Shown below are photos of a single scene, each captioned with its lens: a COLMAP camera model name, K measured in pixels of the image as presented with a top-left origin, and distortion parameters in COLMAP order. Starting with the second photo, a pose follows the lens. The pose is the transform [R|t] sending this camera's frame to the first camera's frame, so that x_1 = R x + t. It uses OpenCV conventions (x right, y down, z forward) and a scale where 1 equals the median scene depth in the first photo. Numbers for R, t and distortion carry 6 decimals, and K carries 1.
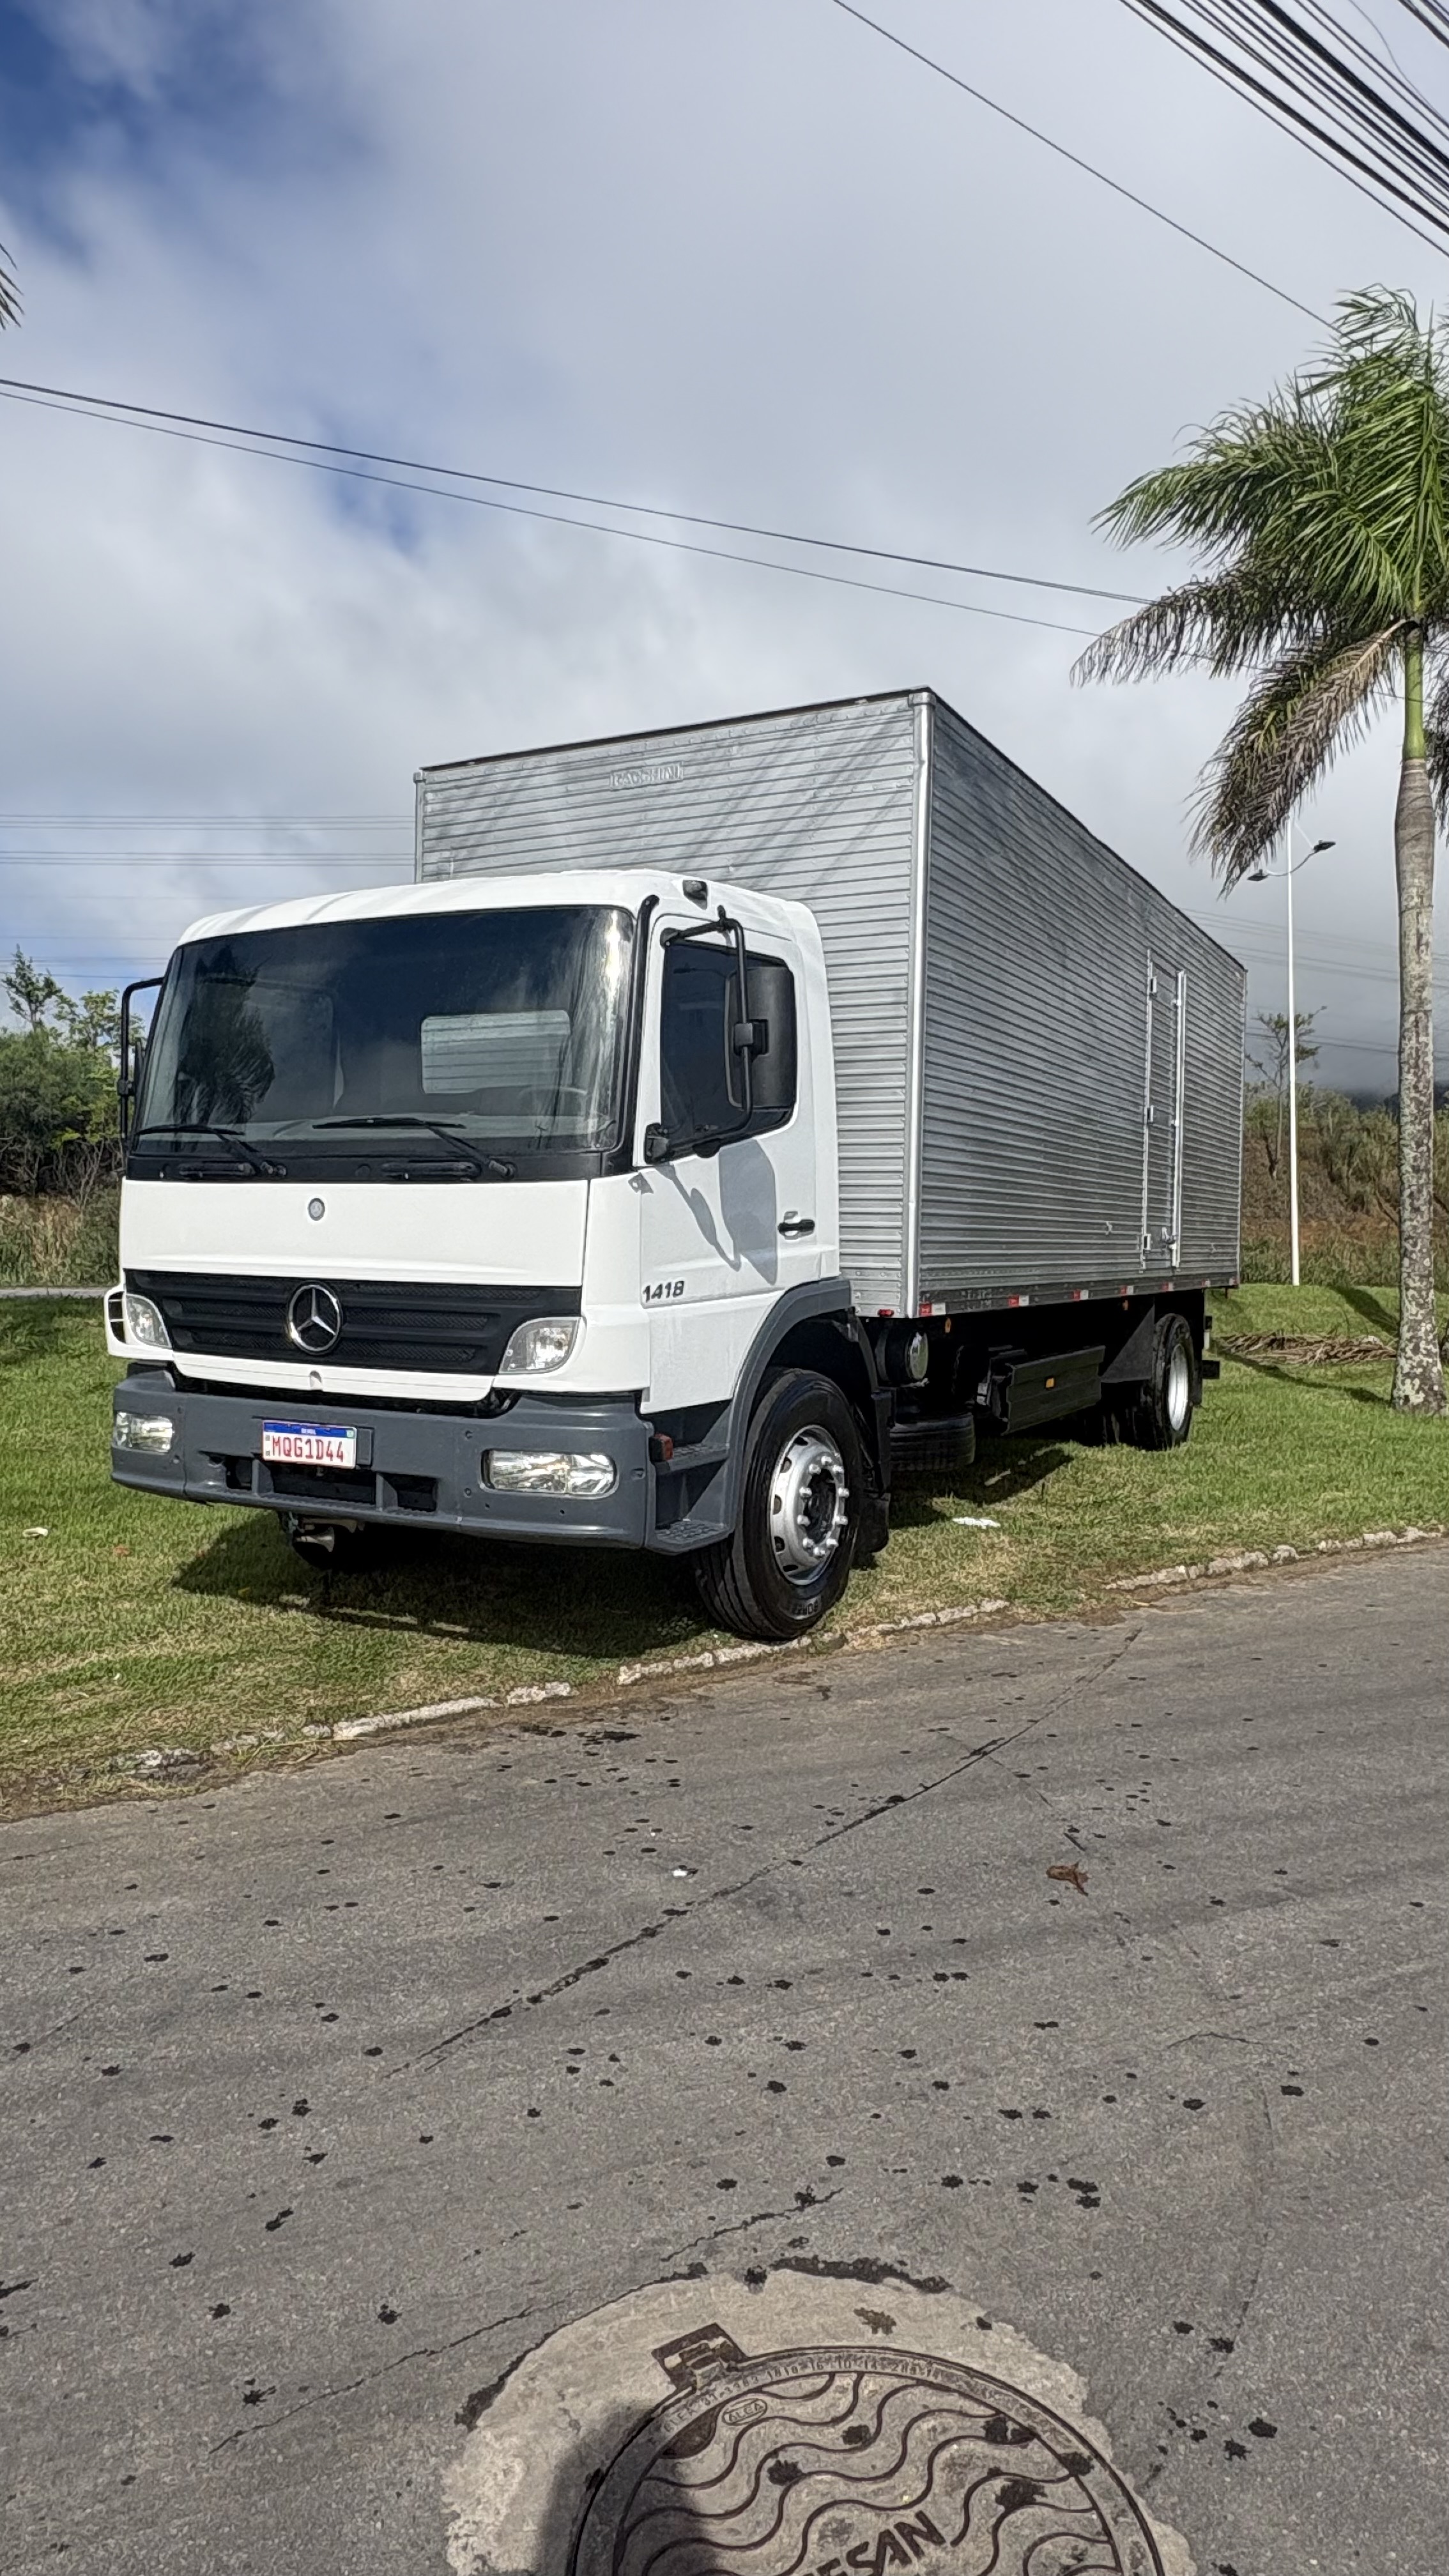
lens RADIAL K [[1595.0, 0, 726.3], [0, 1595.0, 1215.2], [0, 0, 1]] dist [-0.000391, -0.000198]
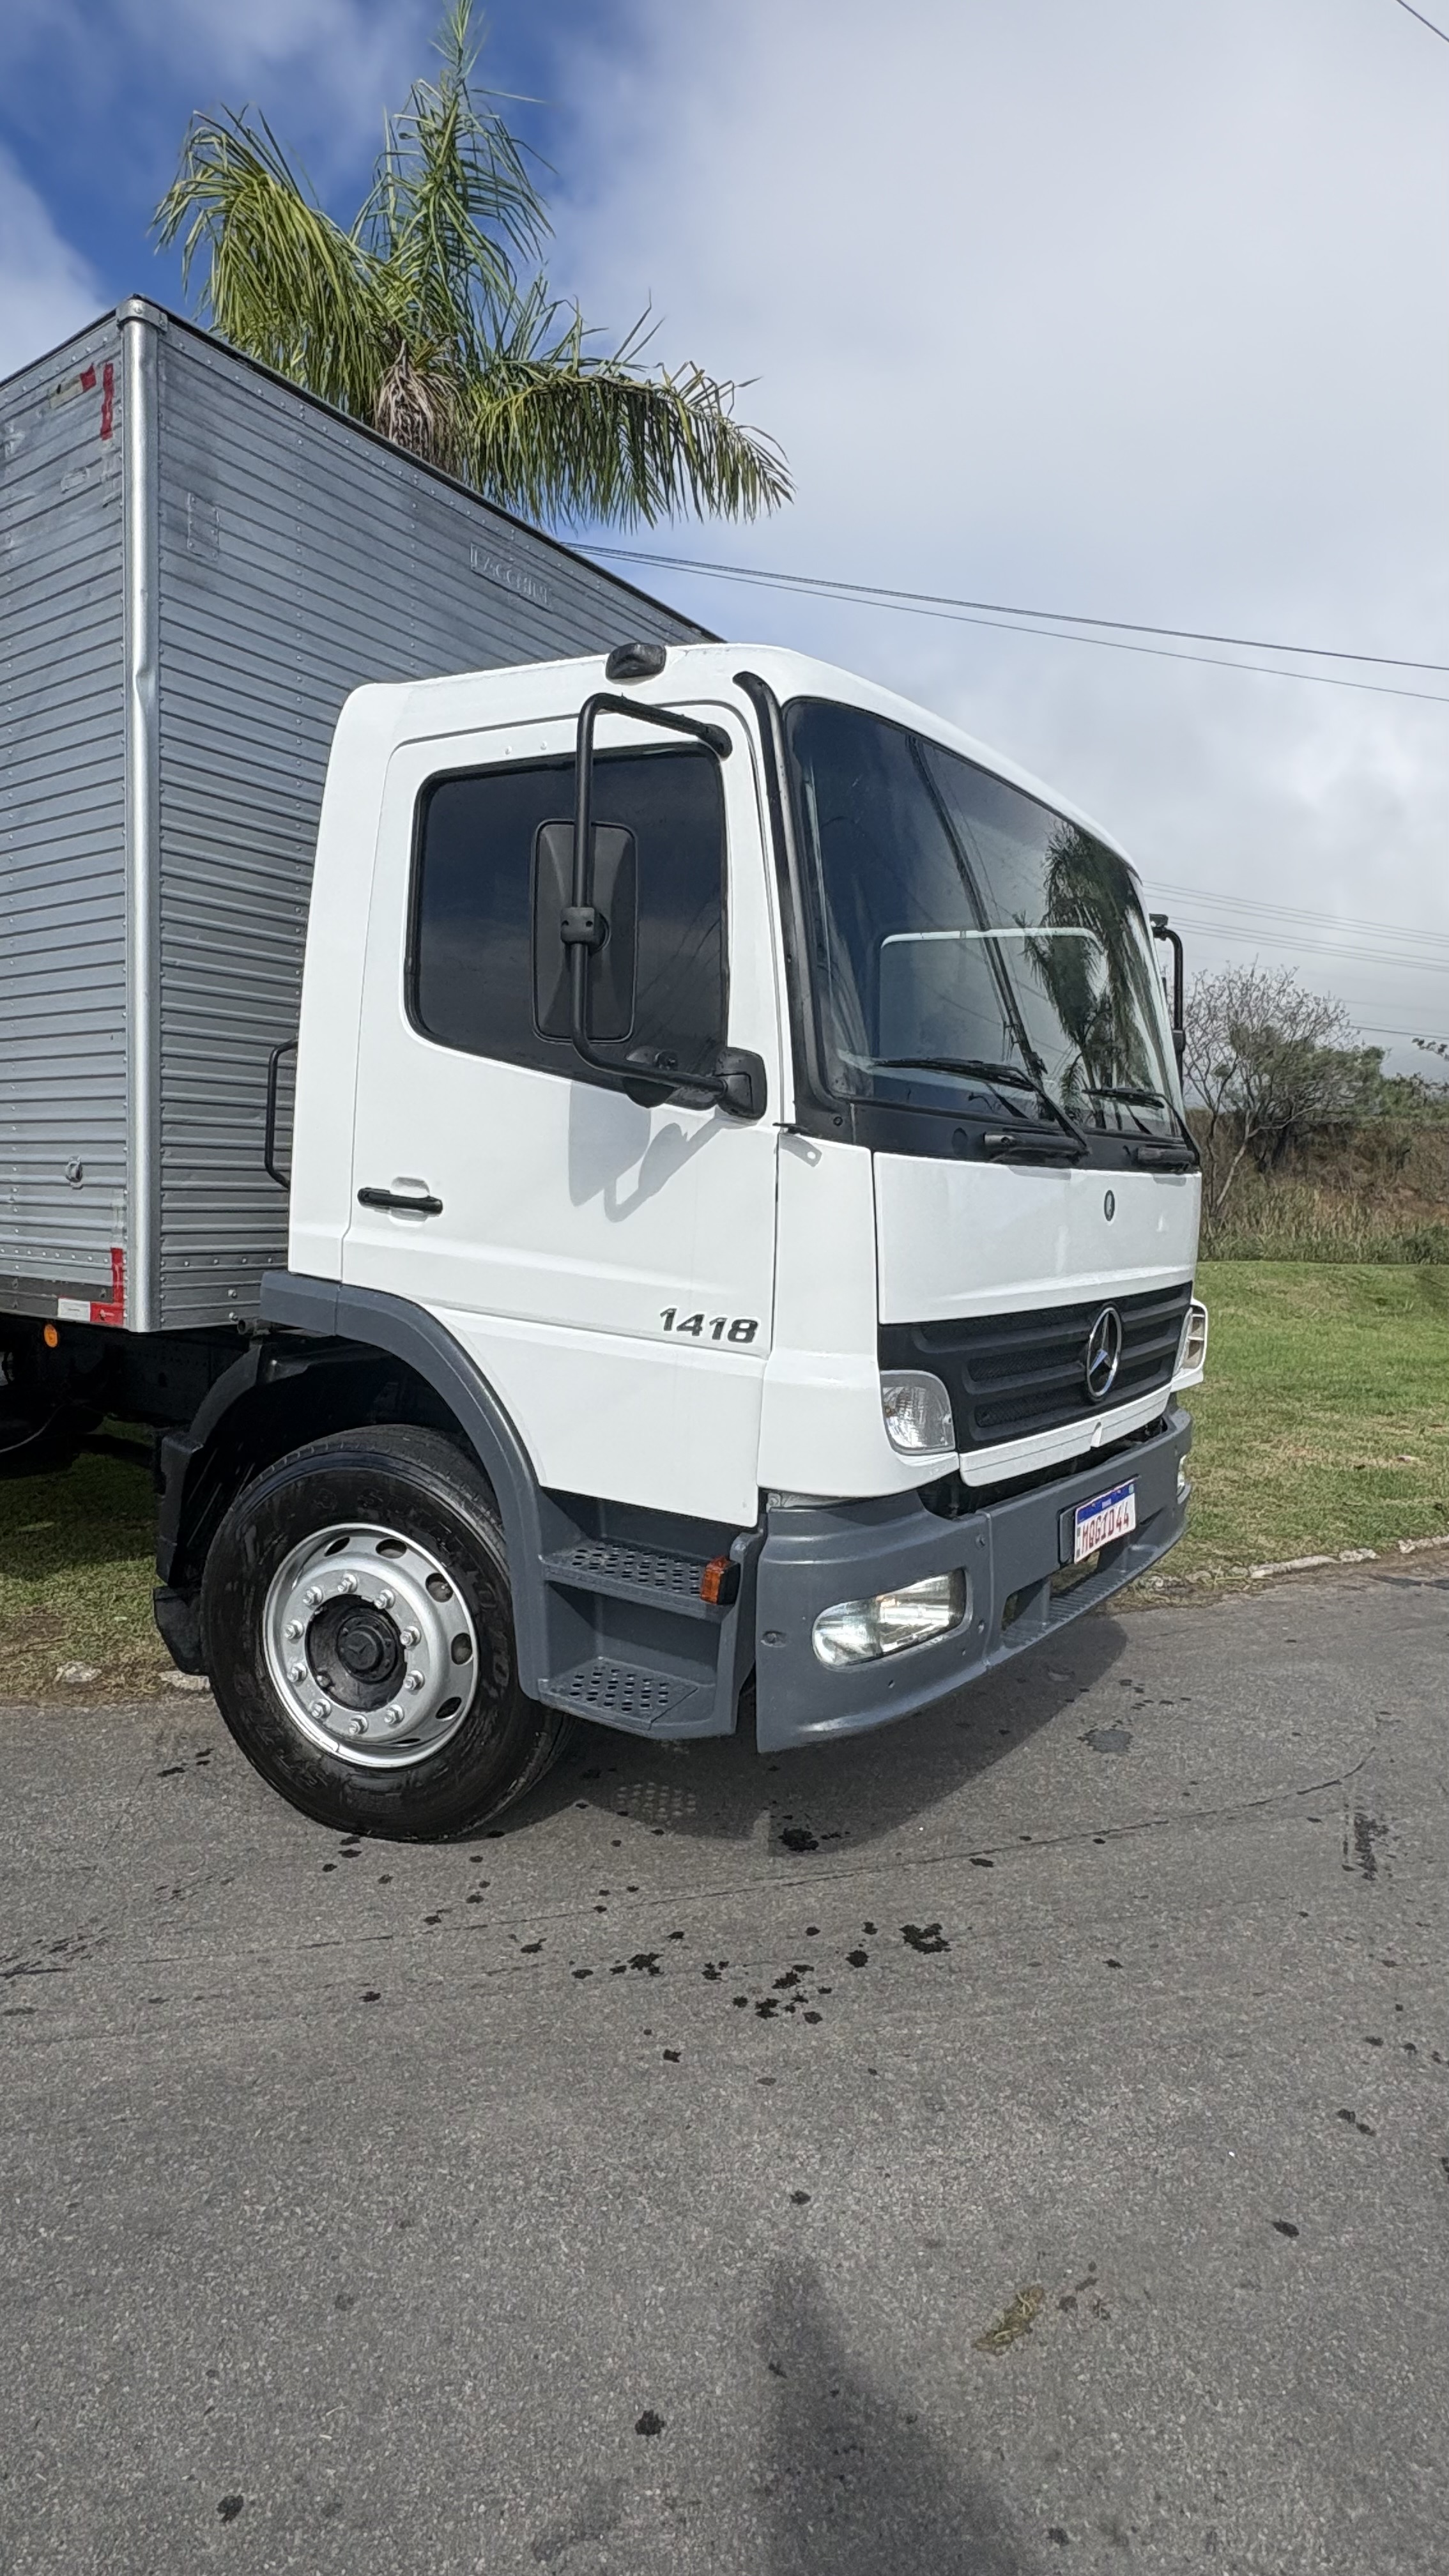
lens RADIAL K [[1371.2, 0, 719.3], [0, 1371.2, 1286.8], [0, 0, 1]] dist [-0.001267, 0.000061]
pose [[0.133365, -0.085884, 0.987339, -0.917575], [-0.015851, 0.995926, 0.088772, -0.020041], [-0.990940, -0.027490, 0.131460, 1.105686]]
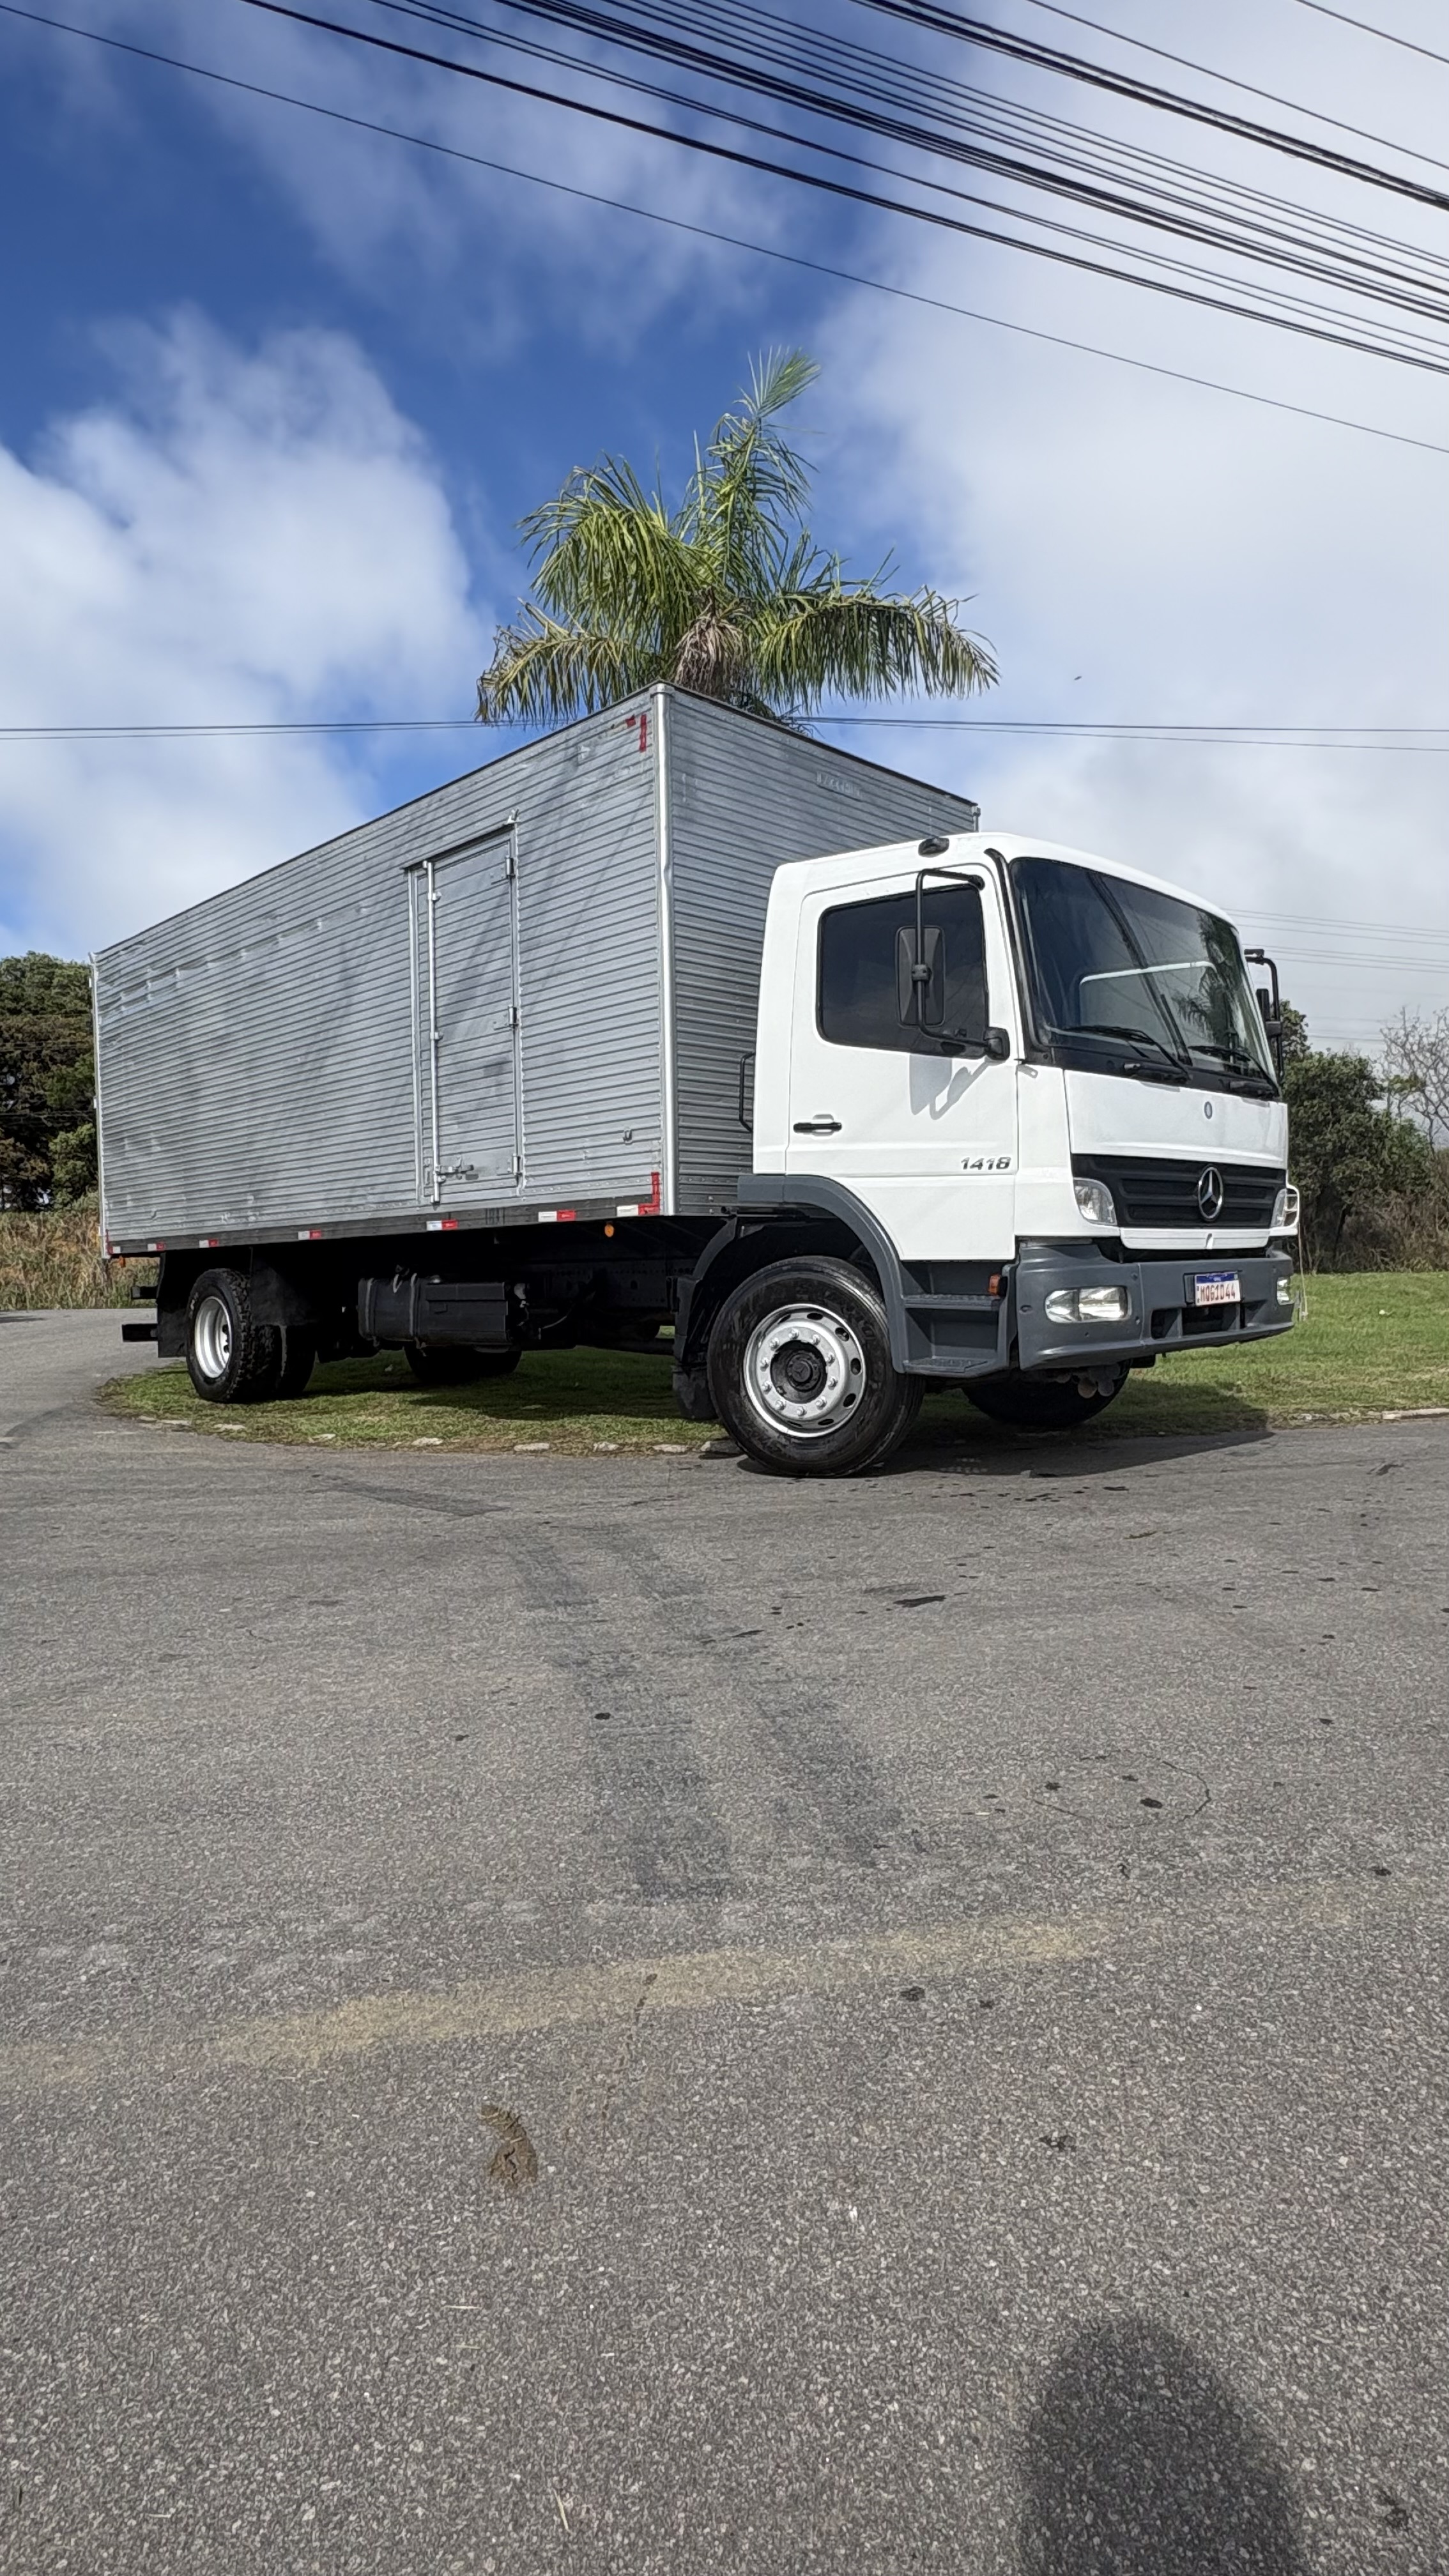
lens RADIAL K [[1371.2, 0, 719.3], [0, 1371.2, 1286.8], [0, 0, 1]] dist [-0.001267, 0.000061]
pose [[0.299490, -0.034601, 0.953472, -1.470246], [0.032801, 0.999125, 0.025955, 0.099818], [-0.953535, 0.023502, 0.300363, 1.059260]]
